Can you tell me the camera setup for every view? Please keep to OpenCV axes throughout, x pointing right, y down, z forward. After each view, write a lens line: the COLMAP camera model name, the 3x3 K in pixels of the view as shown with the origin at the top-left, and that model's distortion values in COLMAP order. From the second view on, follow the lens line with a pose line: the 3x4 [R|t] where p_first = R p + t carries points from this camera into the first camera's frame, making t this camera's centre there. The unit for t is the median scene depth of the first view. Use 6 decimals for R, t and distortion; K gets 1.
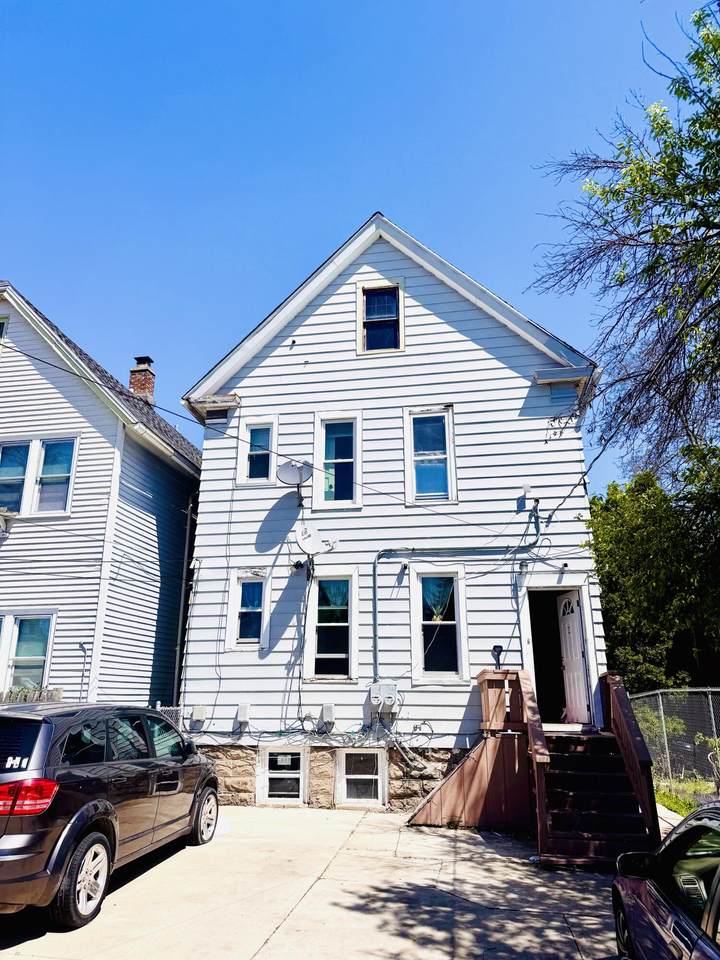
lens RADIAL K [[682.9, 0, 357.0], [0, 682.9, 478.1], [0, 0, 1]] dist [0.062888, -0.002558]
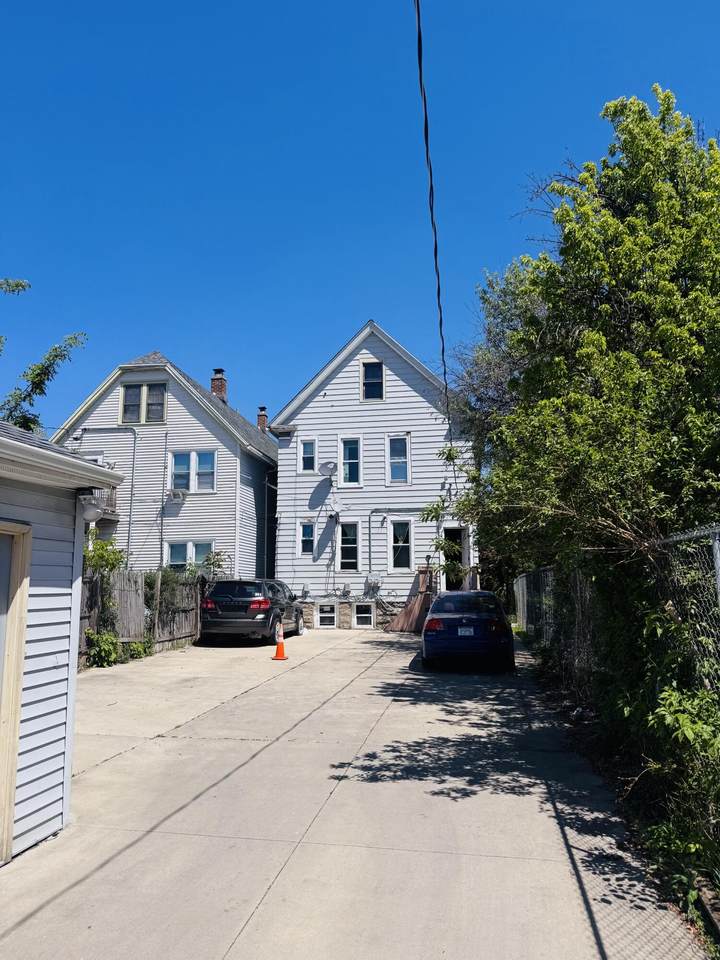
lens RADIAL K [[682.9, 0, 360.7], [0, 682.9, 481.1], [0, 0, 1]] dist [0.062888, -0.002558]
pose [[0.999925, -0.005587, 0.010884, -0.021195], [0.003938, 0.989269, 0.146053, -0.261455], [-0.011583, -0.145999, 0.989217, -0.940586]]
